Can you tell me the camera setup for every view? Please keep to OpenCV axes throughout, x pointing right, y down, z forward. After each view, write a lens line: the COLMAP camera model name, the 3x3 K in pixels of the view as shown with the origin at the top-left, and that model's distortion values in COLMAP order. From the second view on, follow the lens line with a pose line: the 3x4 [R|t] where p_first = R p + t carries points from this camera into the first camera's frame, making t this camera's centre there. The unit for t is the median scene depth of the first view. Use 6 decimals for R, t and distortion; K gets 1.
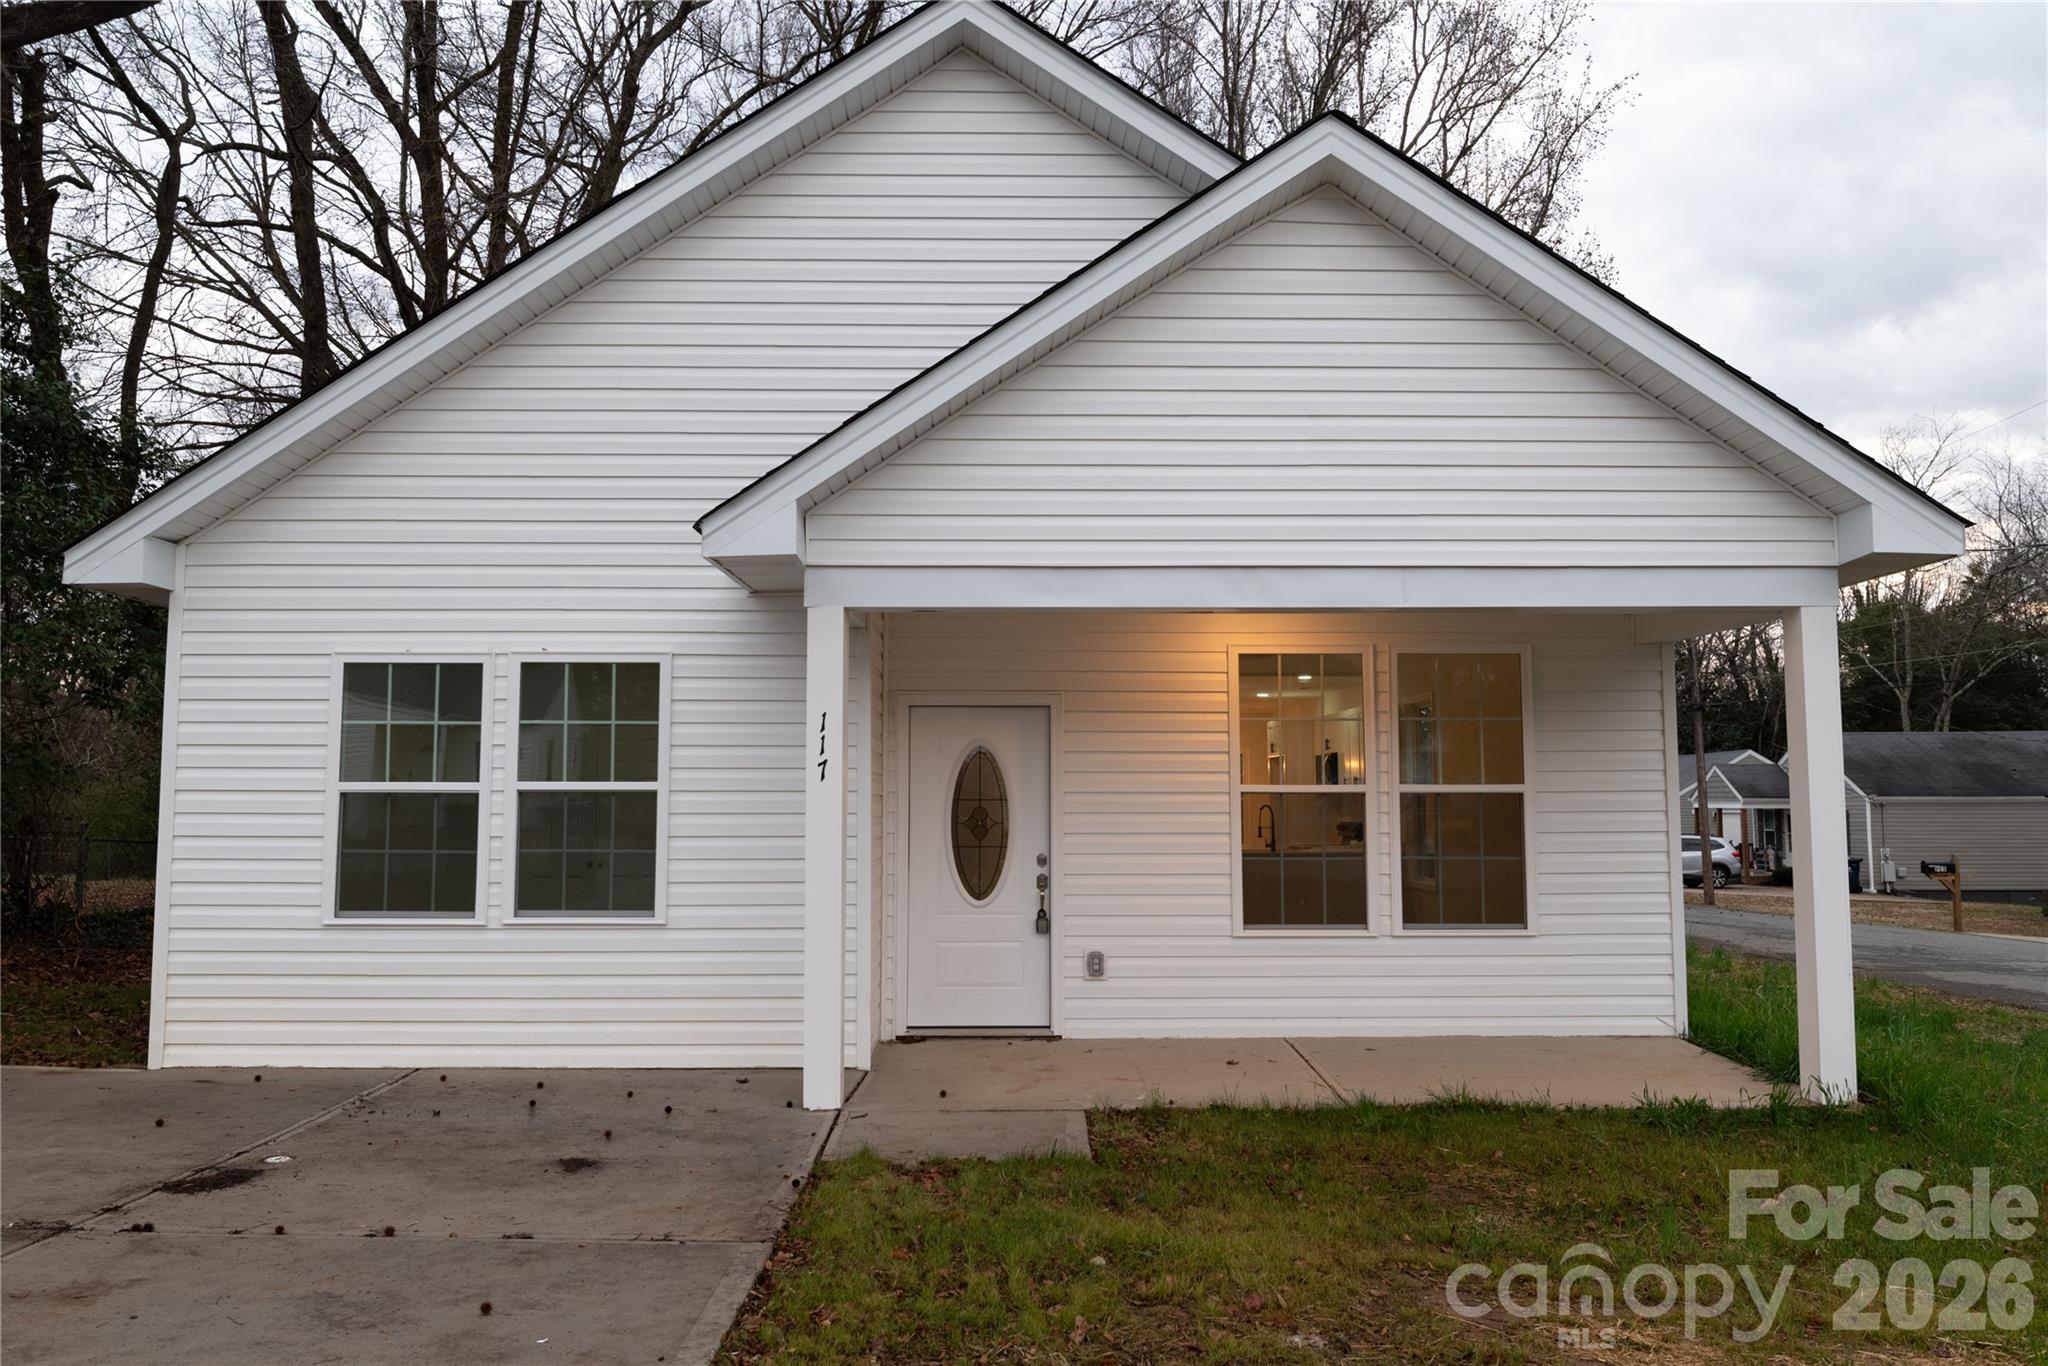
lens RADIAL K [[1375.9, 0, 1026.0], [0, 1375.9, 692.7], [0, 0, 1]] dist [-0.006885, -0.004285]
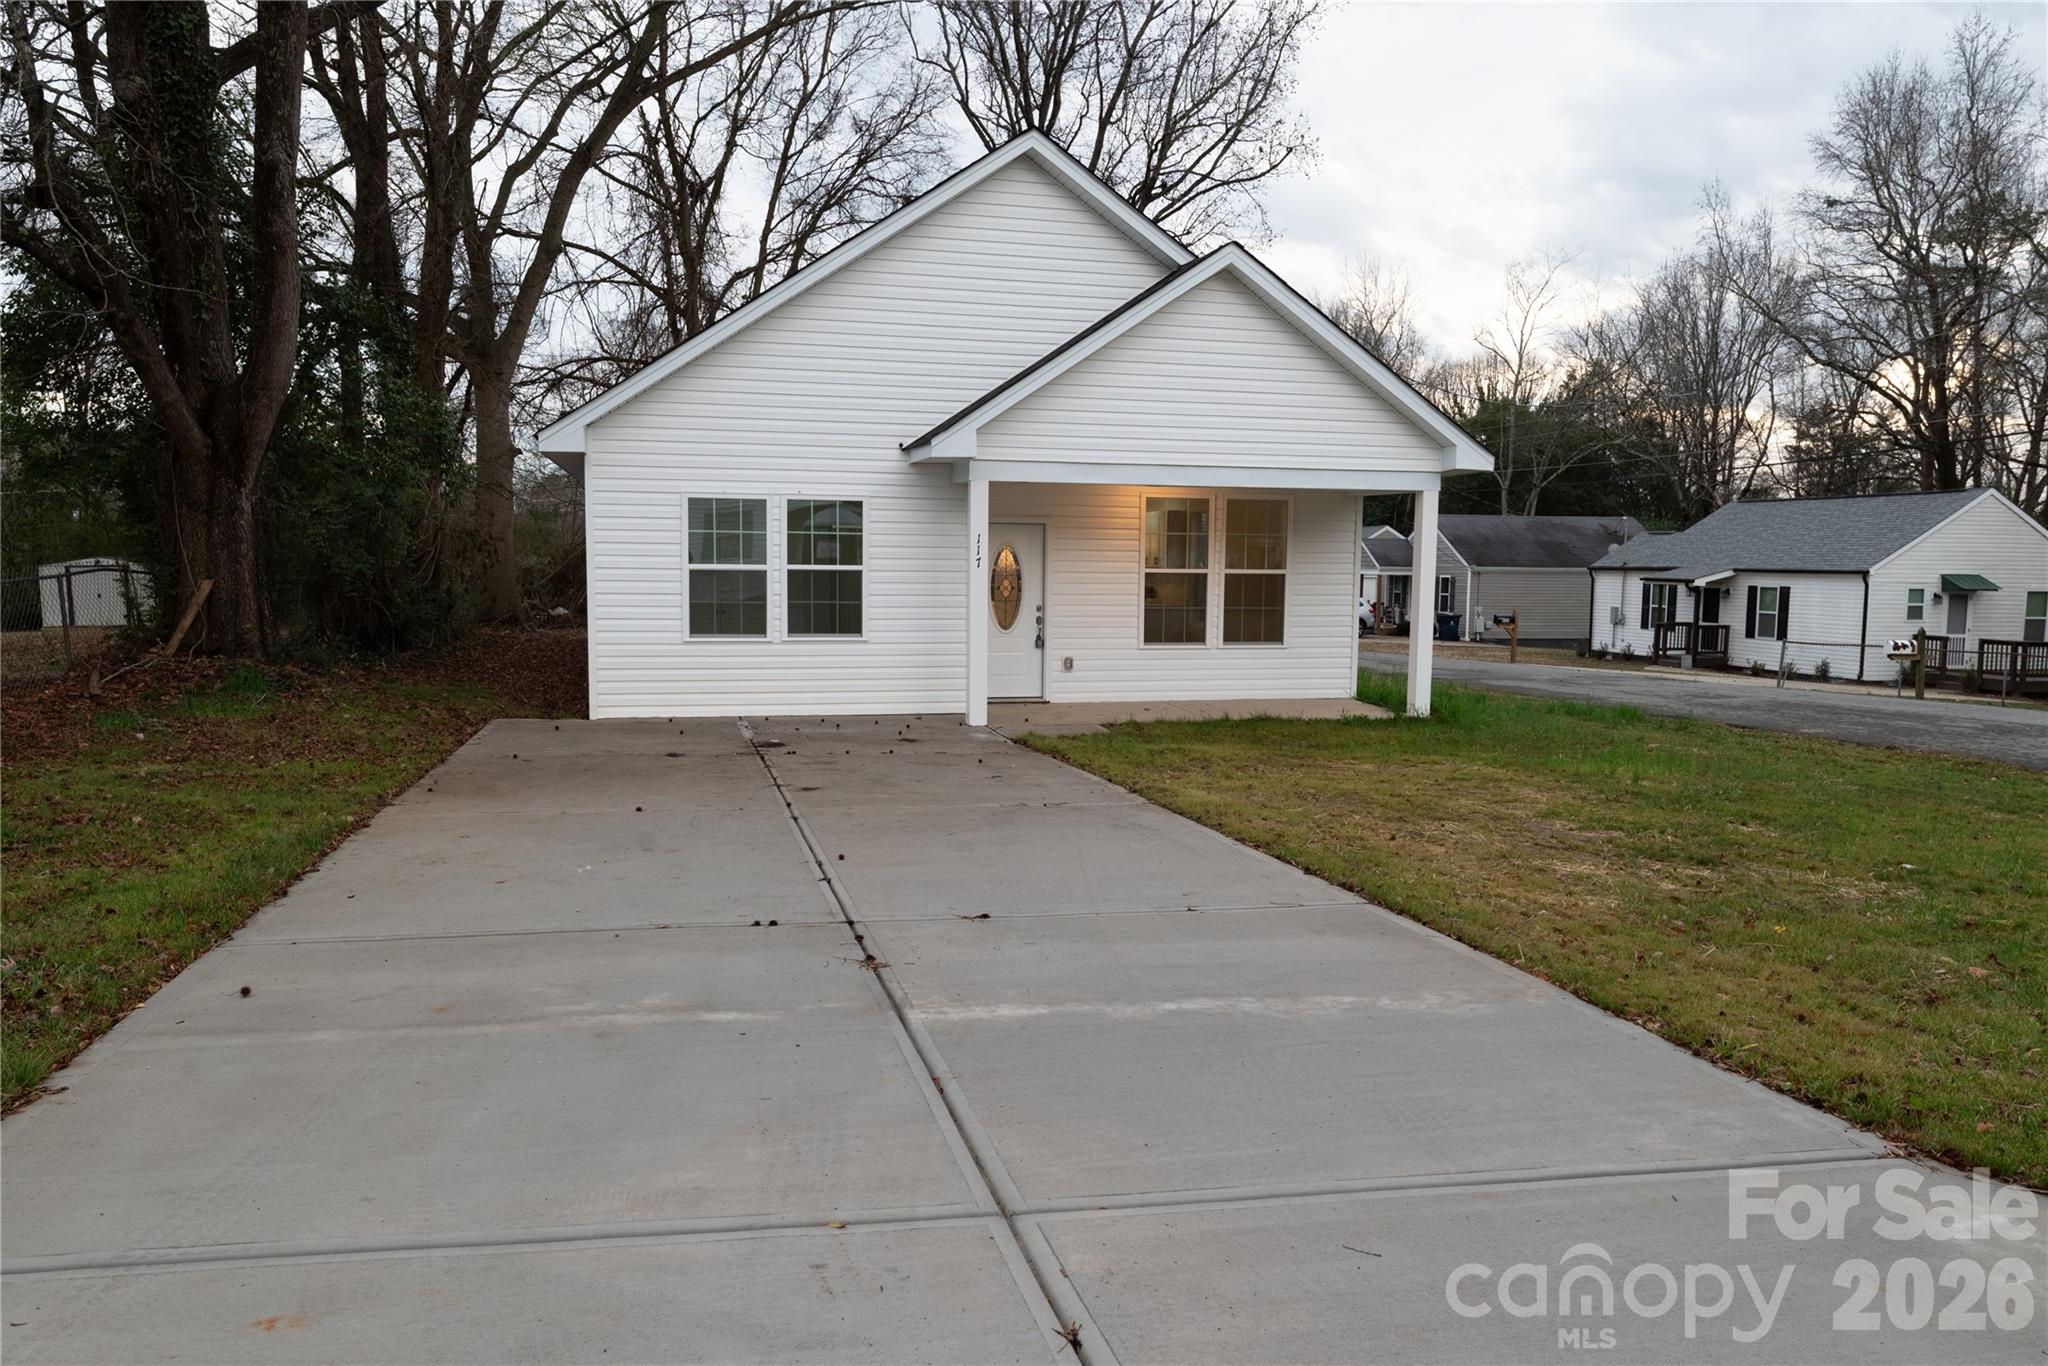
lens RADIAL K [[1333.4, 0, 1024.0], [0, 1333.4, 683.0], [0, 0, 1]] dist [-0.006141, -0.002569]
pose [[0.975238, -0.009247, 0.220964, -0.447515], [-0.028514, 0.985529, 0.167093, -0.086110], [-0.219312, -0.169256, 0.960861, -0.806821]]
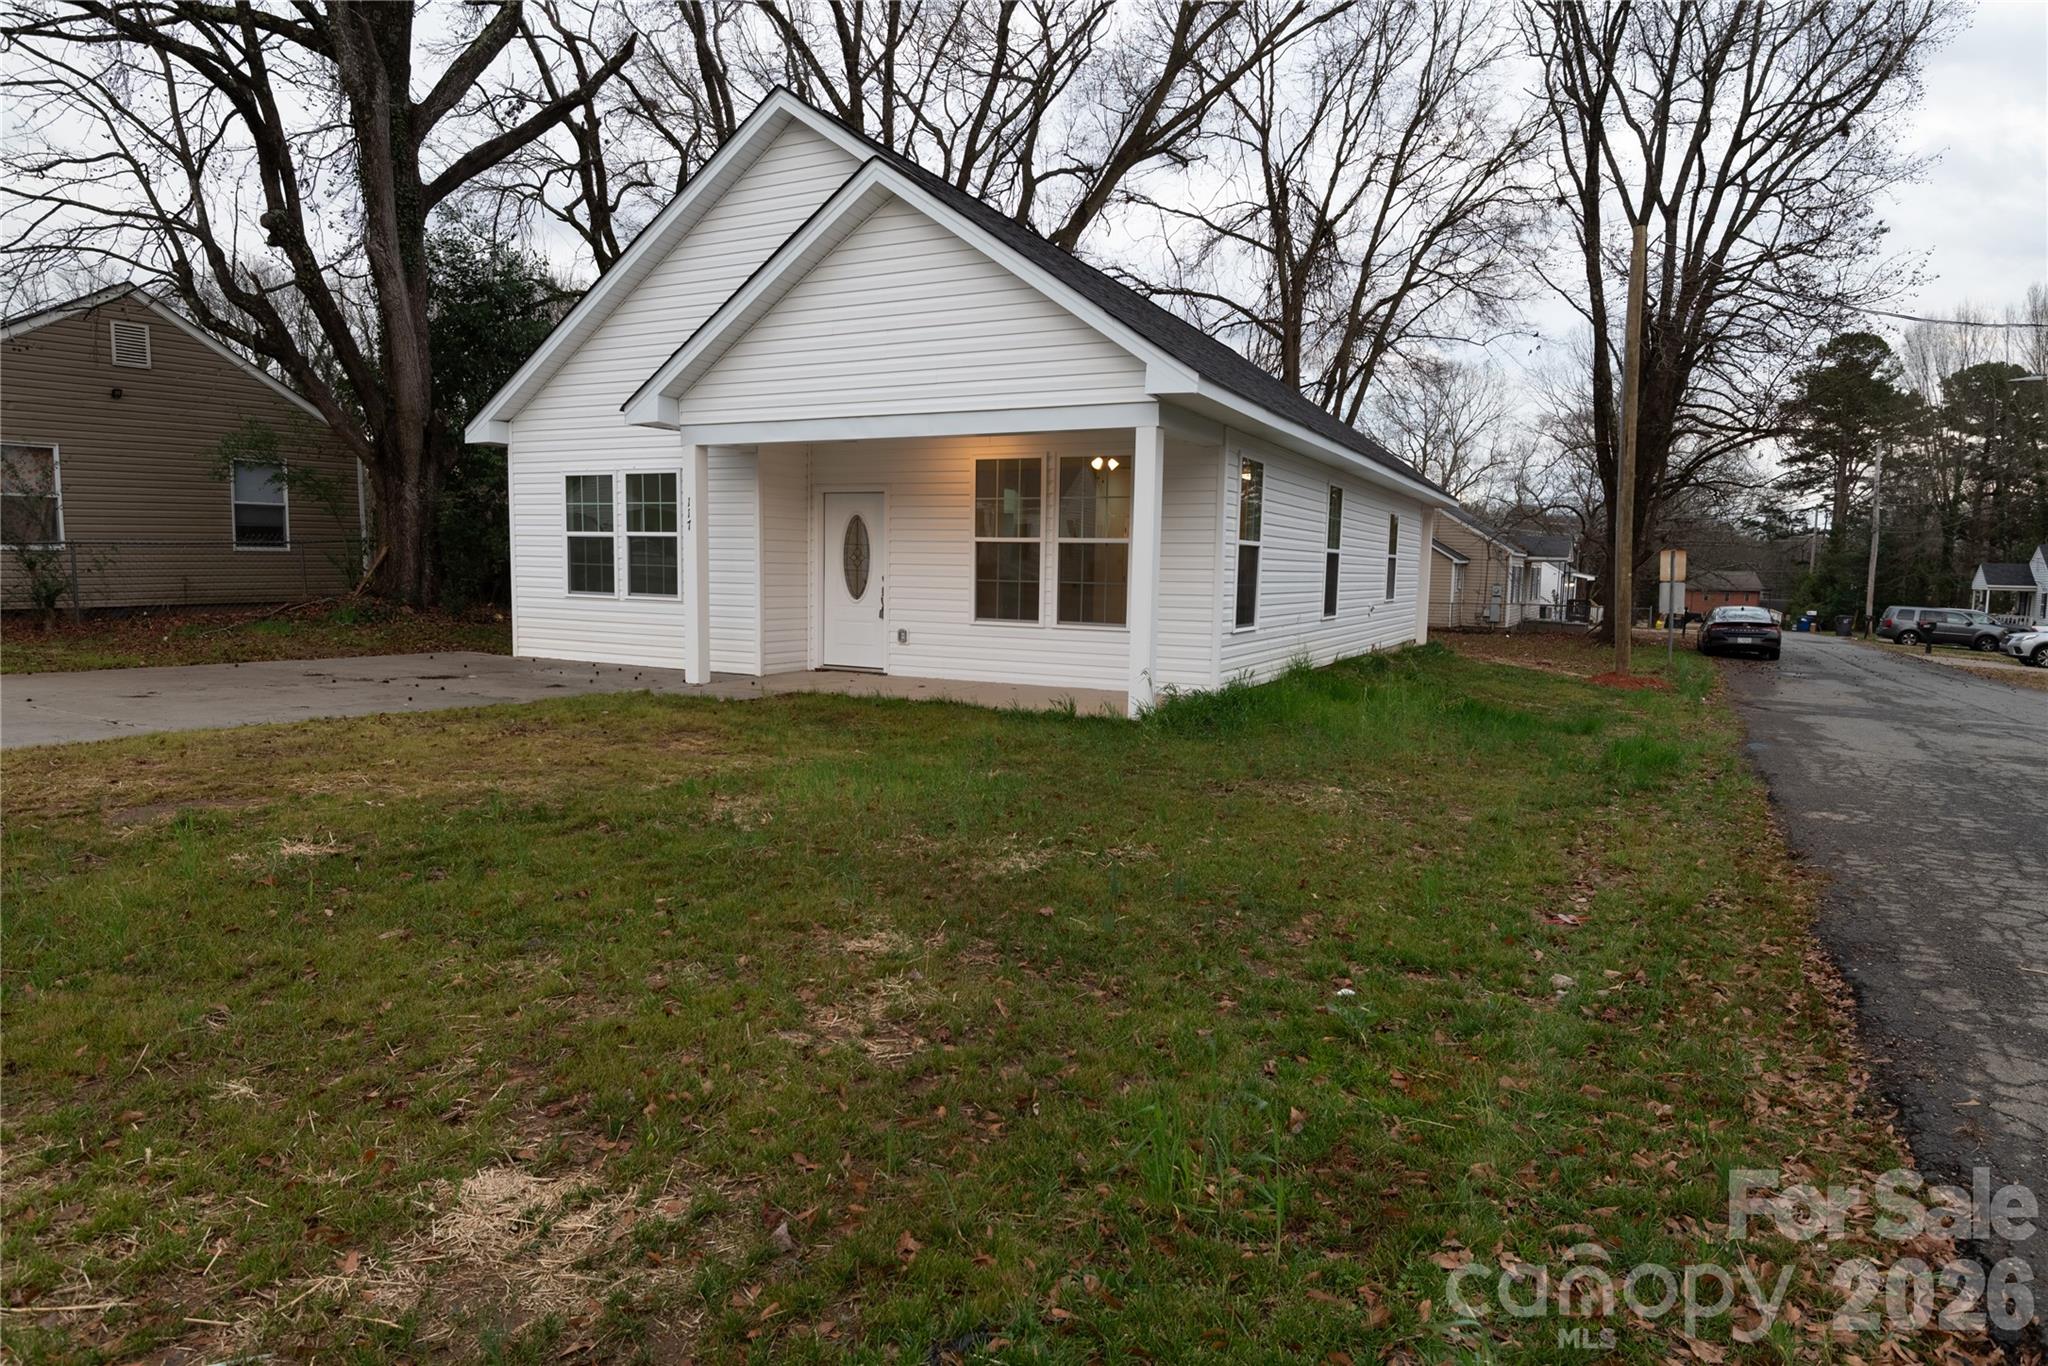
lens RADIAL K [[1159.9, 0, 1020.7], [0, 1159.9, 686.6], [0, 0, 1]] dist [-0.013490, 0.000852]
pose [[0.887978, 0.065883, -0.455142, 0.969956], [0.012460, 0.985875, 0.167017, 0.009977], [0.459716, -0.153978, 0.874615, -0.306653]]
